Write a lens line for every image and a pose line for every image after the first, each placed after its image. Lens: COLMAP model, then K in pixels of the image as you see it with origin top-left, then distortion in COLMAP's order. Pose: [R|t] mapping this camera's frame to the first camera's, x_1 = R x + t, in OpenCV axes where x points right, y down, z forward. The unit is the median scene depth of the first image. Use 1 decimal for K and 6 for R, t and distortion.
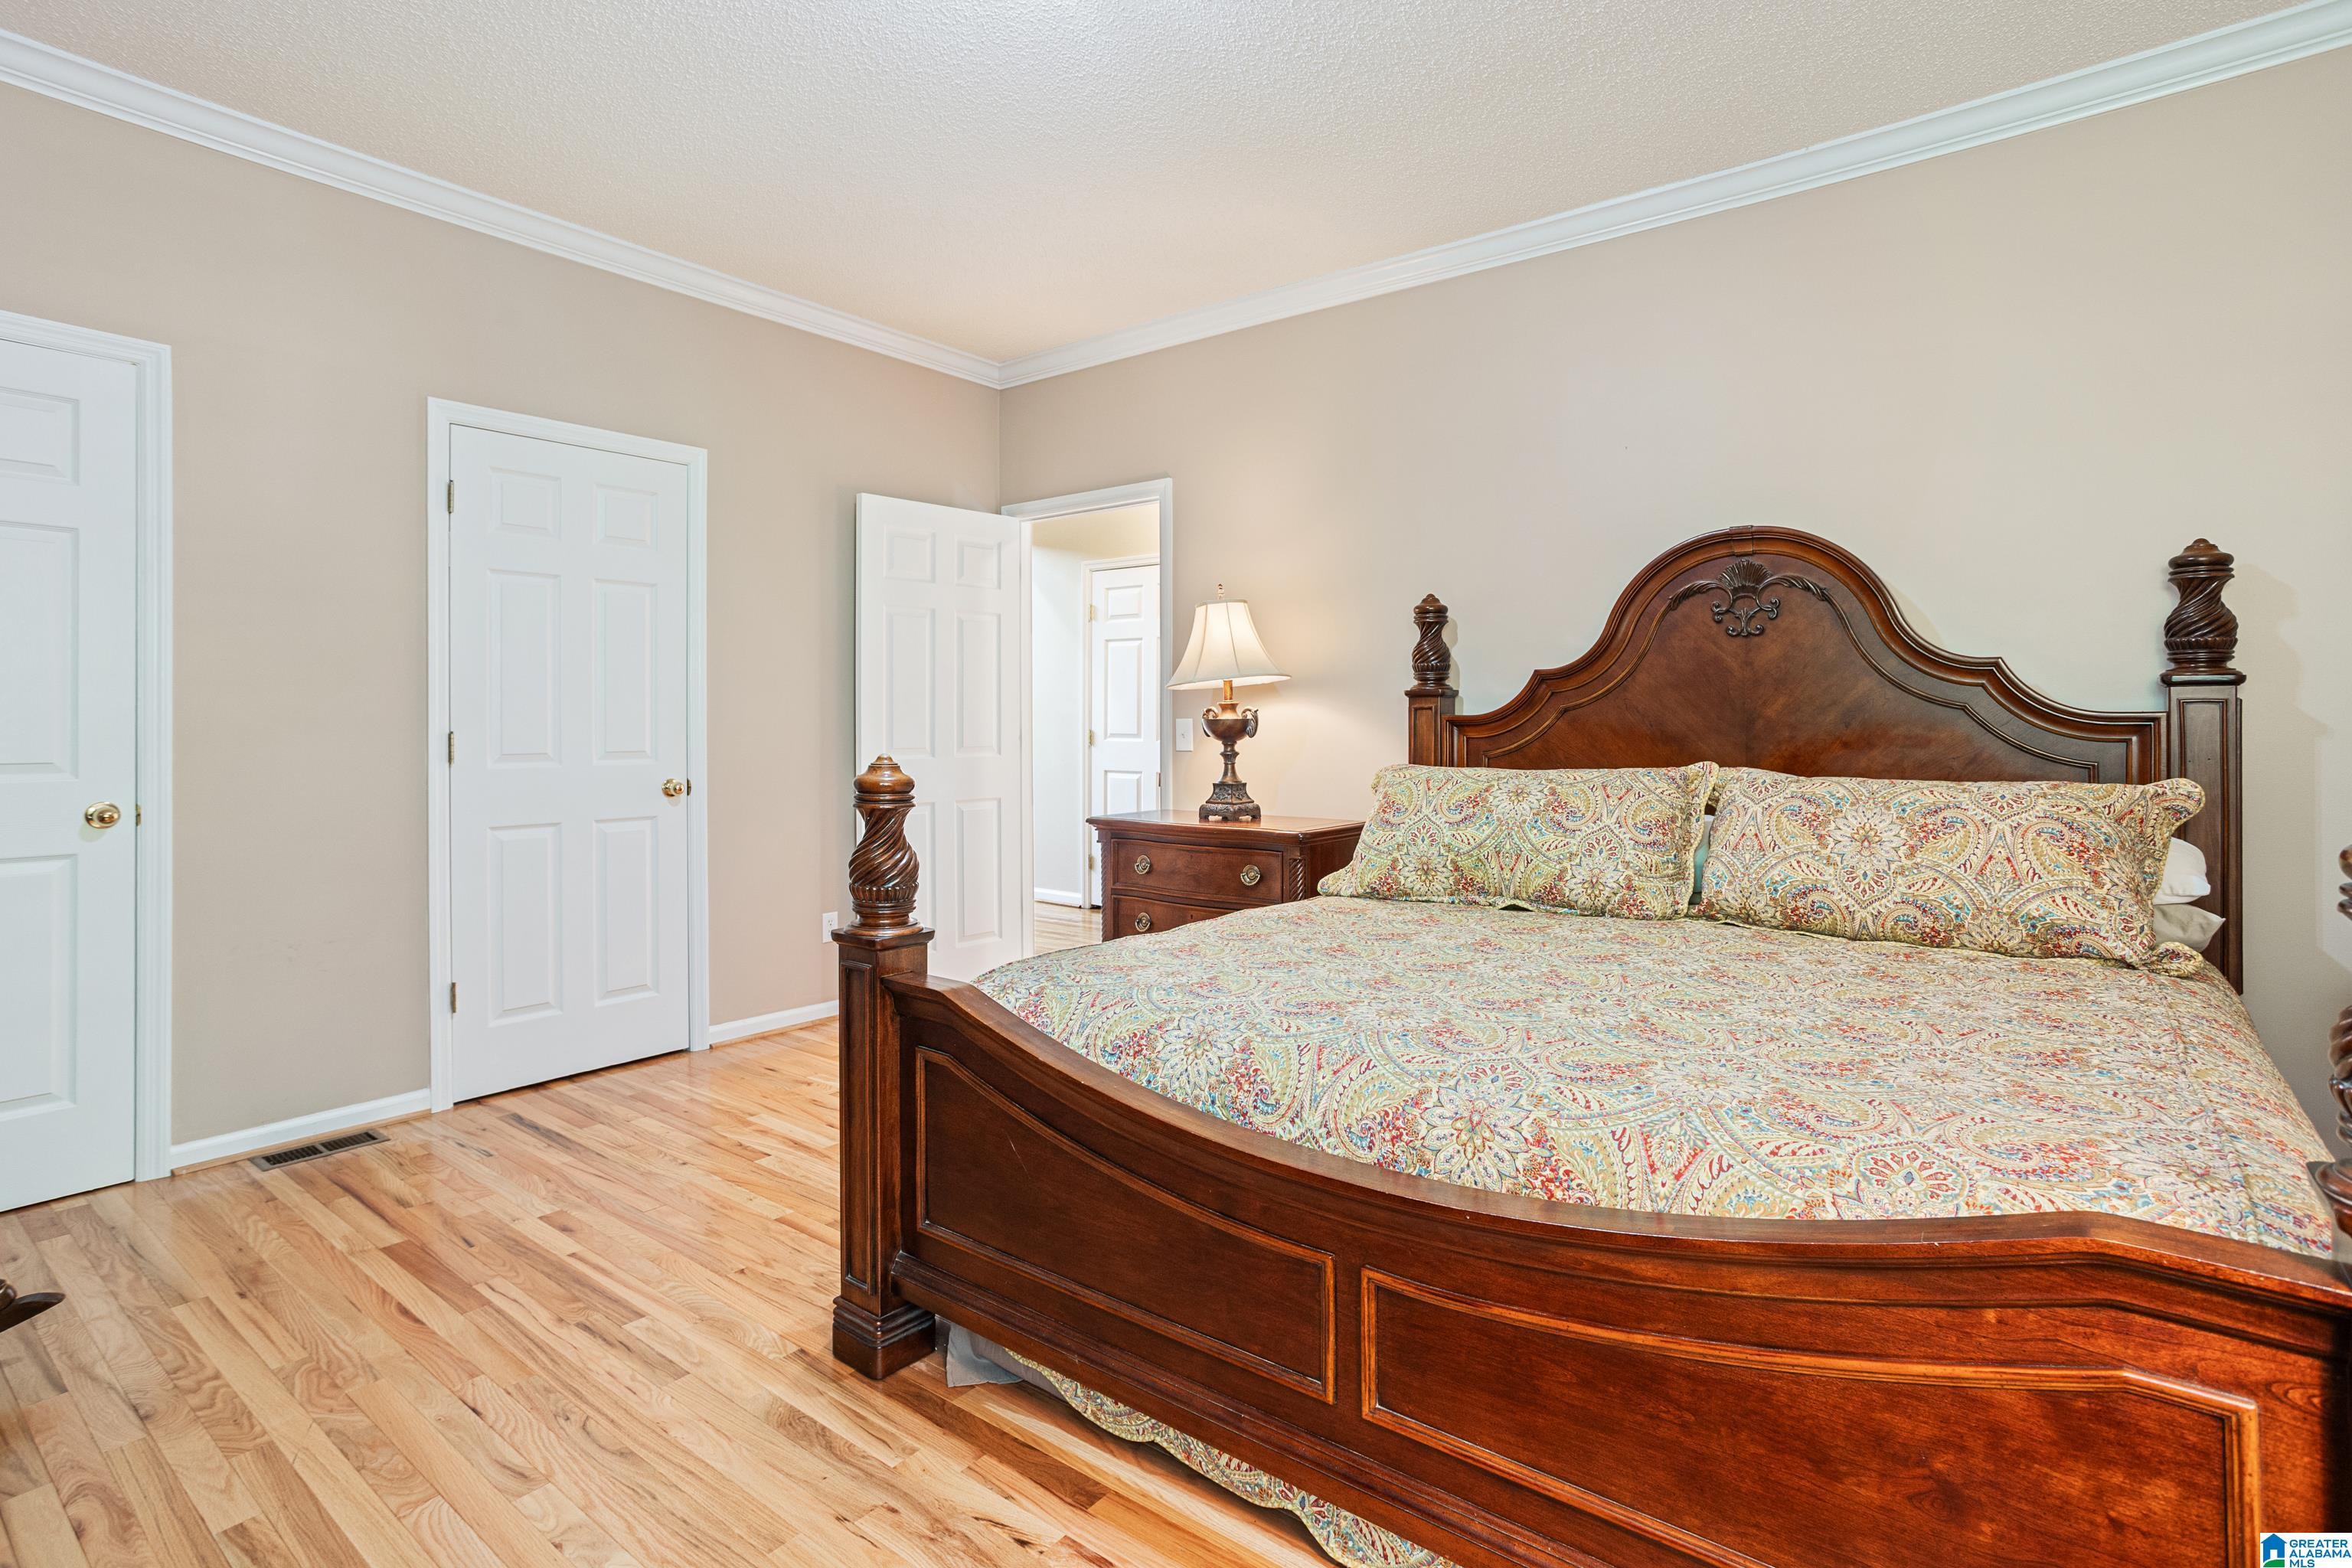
lens RADIAL K [[1139.8, 0, 1171.6], [0, 1139.8, 769.1], [0, 0, 1]] dist [-0.034054, 0.000813]
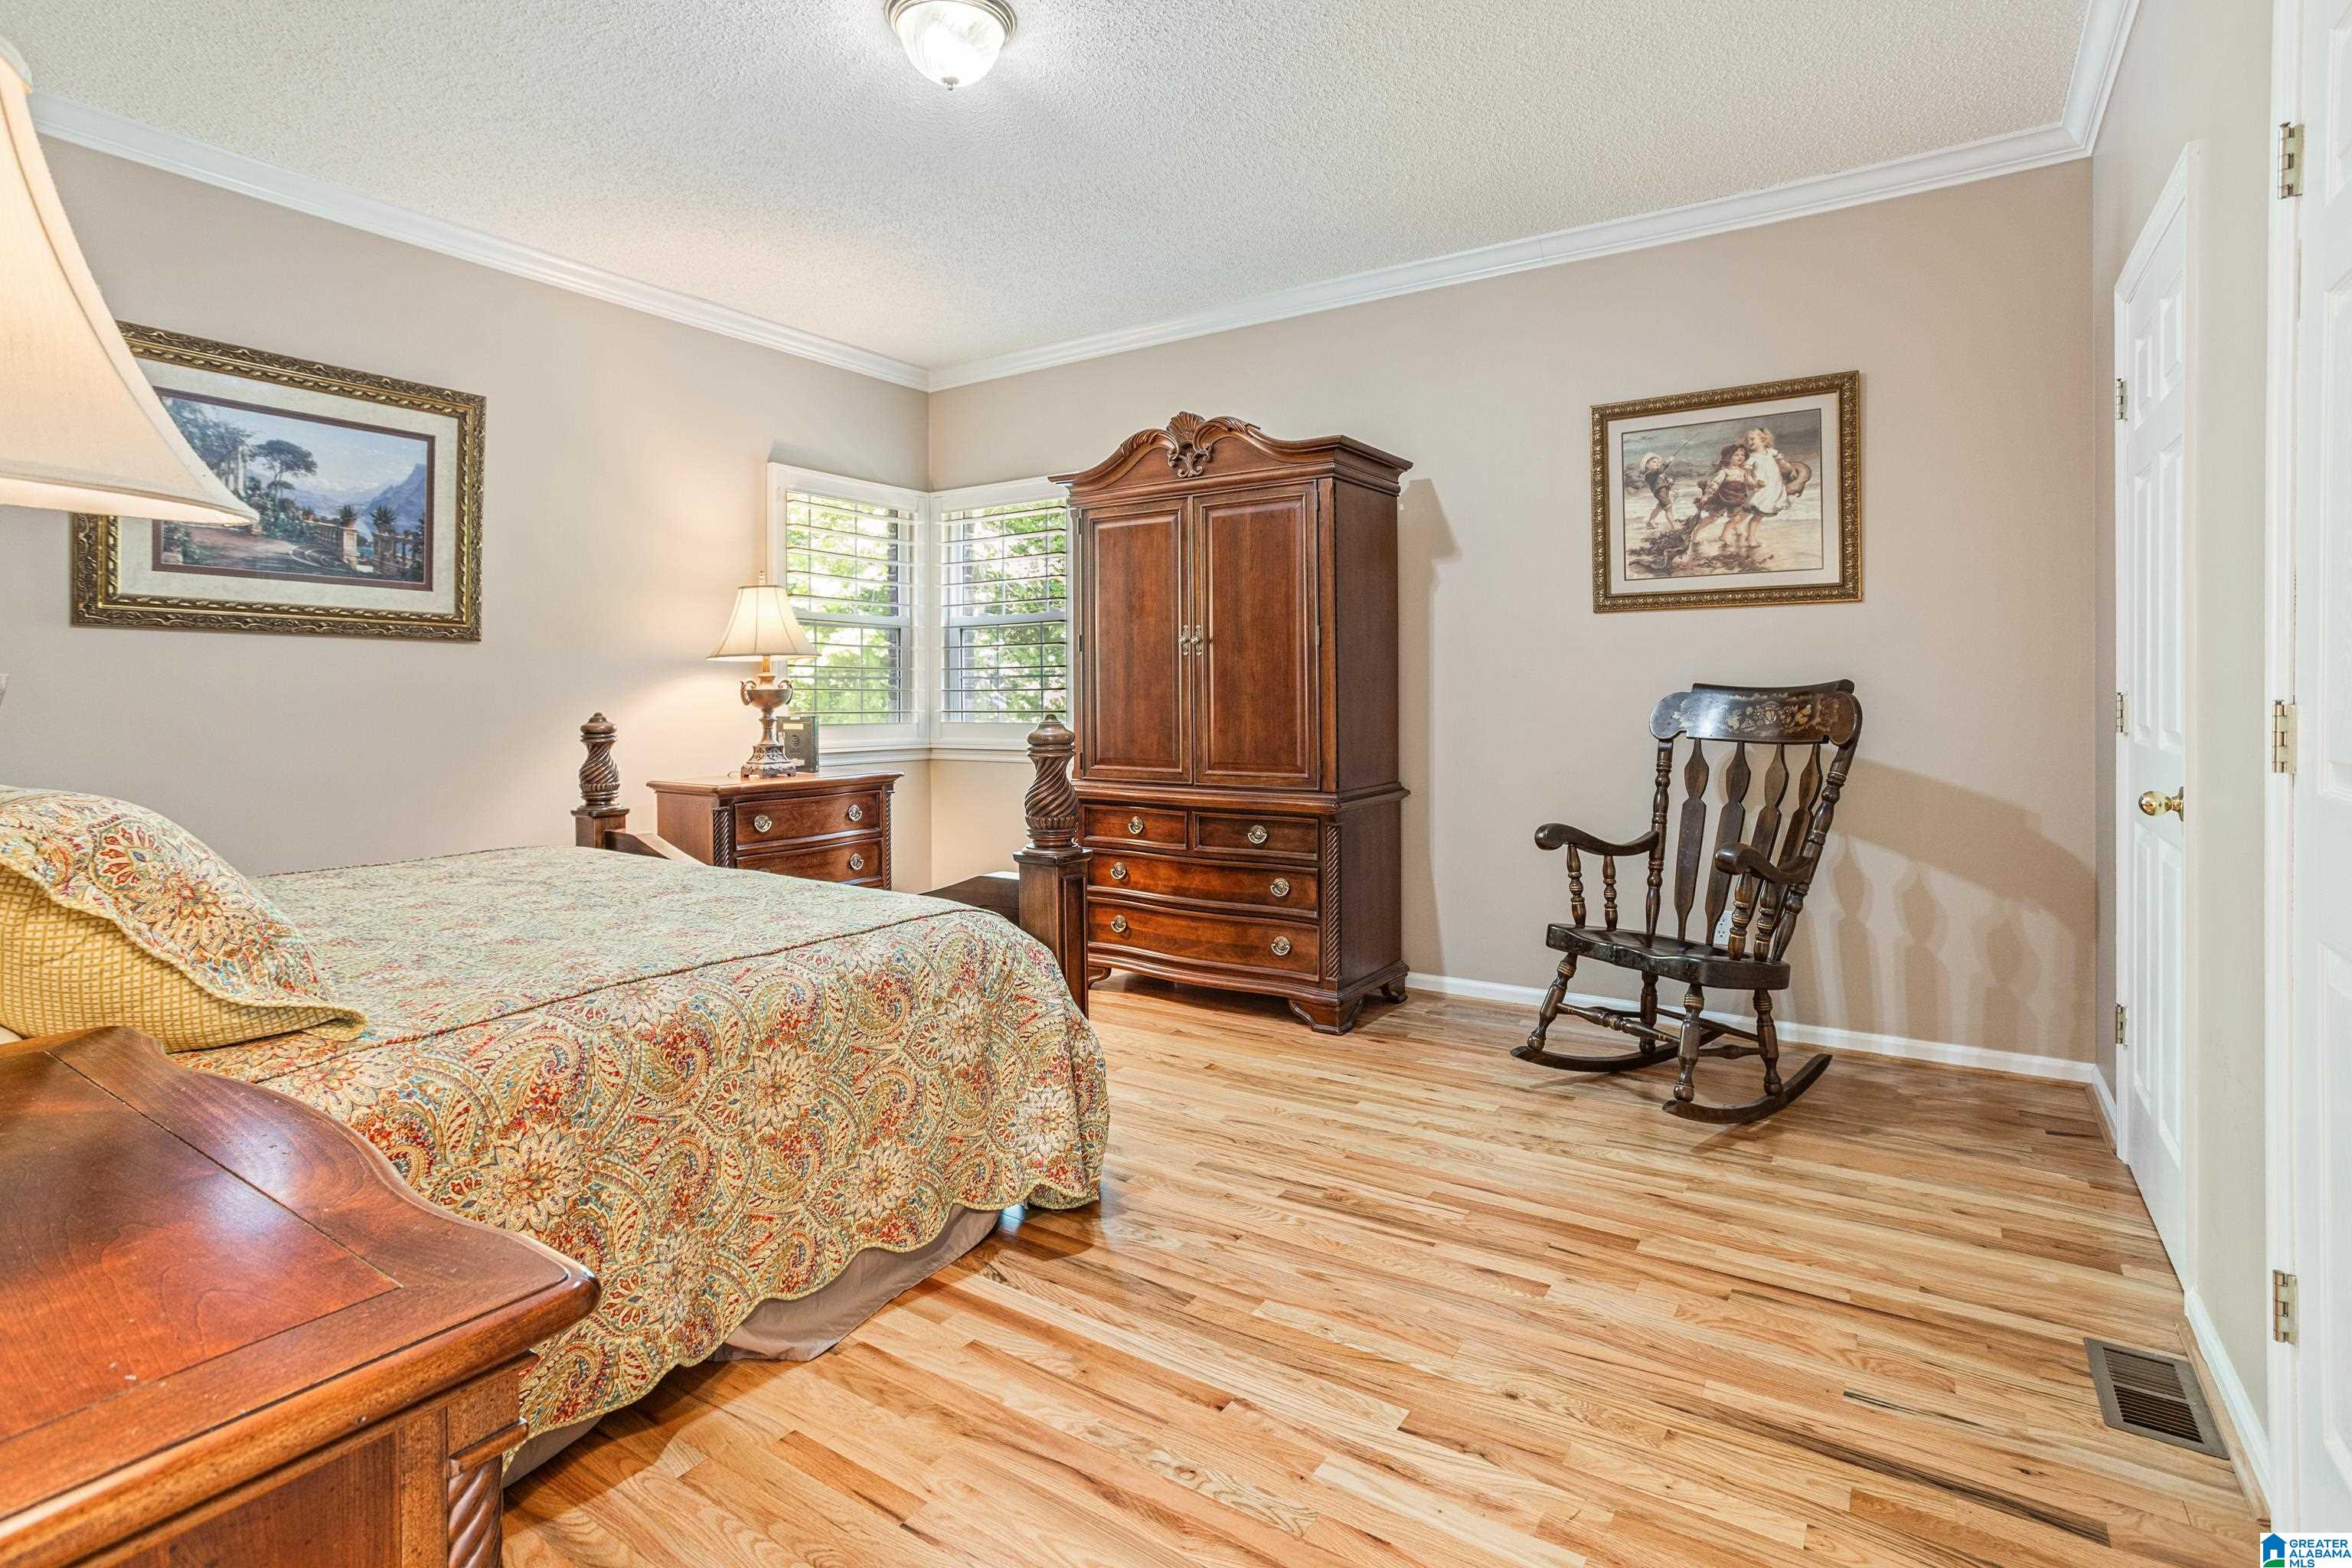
lens RADIAL K [[1139.8, 0, 1191.9], [0, 1139.8, 700.0], [0, 0, 1]] dist [-0.034054, 0.000813]
pose [[-0.996357, 0.000498, -0.085283, -0.258660], [-0.002181, 0.999507, 0.031319, -0.063911], [0.085257, 0.031391, -0.995864, 2.000498]]
